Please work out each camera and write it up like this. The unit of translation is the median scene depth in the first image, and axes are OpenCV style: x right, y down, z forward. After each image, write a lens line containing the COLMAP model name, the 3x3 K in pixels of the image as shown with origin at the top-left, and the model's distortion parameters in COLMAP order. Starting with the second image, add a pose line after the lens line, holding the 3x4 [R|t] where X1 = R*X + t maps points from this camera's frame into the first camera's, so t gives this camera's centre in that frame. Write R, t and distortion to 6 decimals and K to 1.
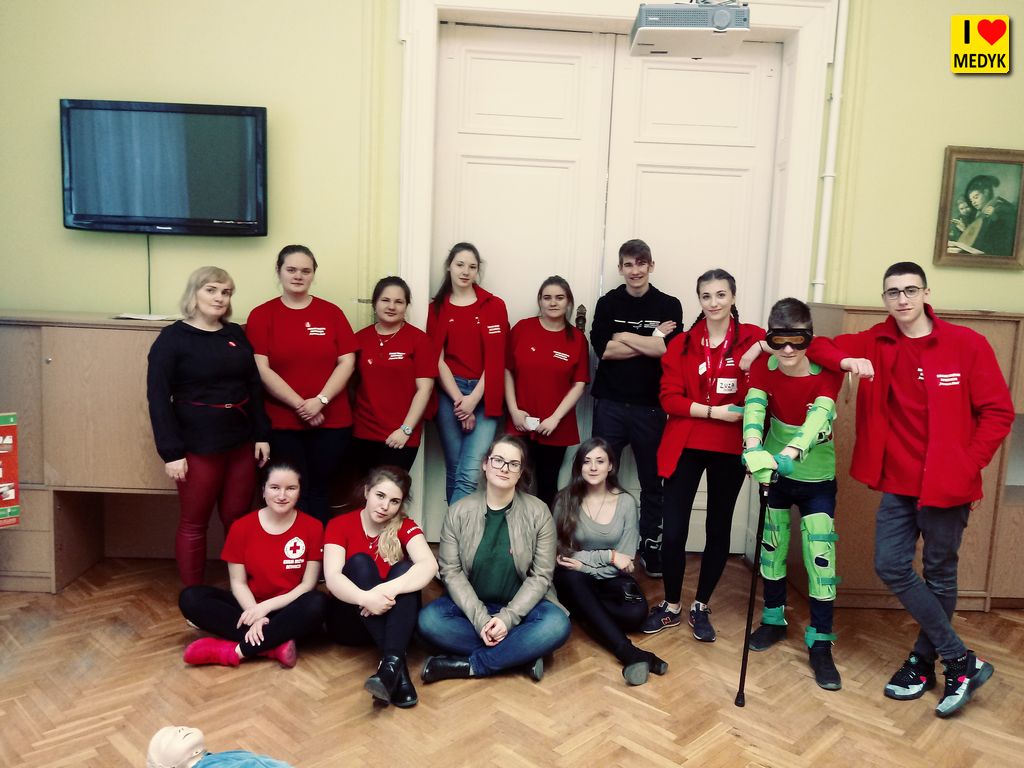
lens RADIAL K [[808.1, 0, 538.0], [0, 808.1, 381.2], [0, 0, 1]] dist [0.072463, -0.112931]
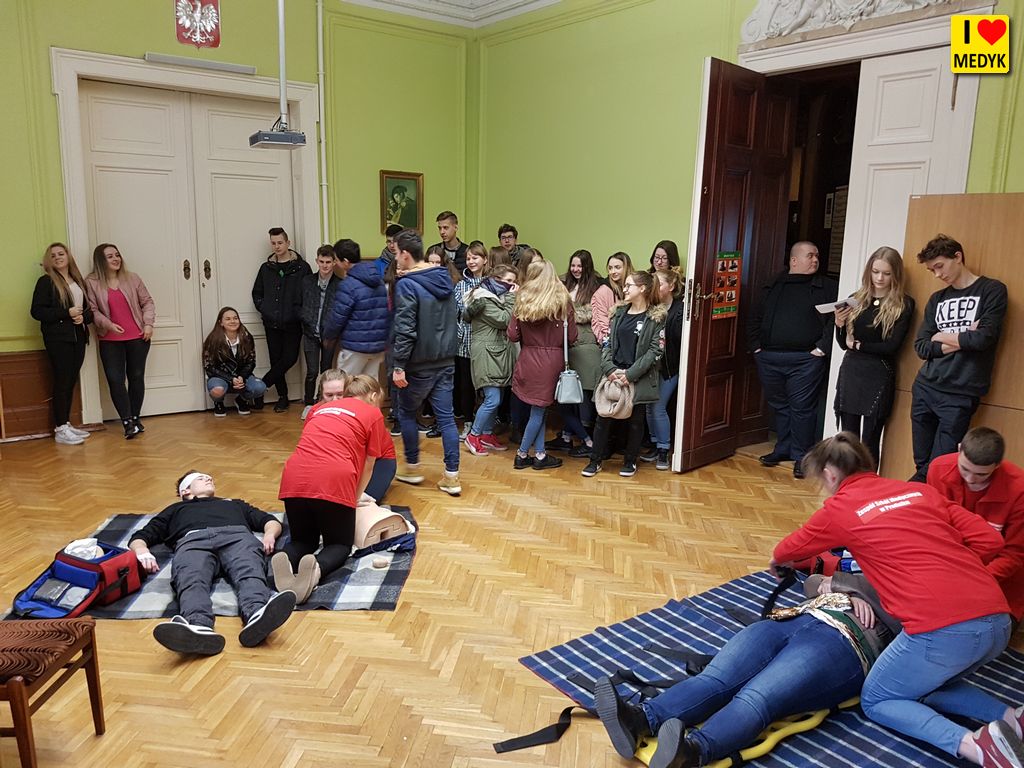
lens RADIAL K [[799.5, 0, 512.0], [0, 799.5, 384.0], [0, 0, 1]] dist [0.090320, -0.104238]
pose [[0.810121, -0.130799, 0.571486, -0.474919], [0.082250, 0.990510, 0.110109, 0.032185], [-0.580465, -0.042197, 0.813191, -0.884517]]
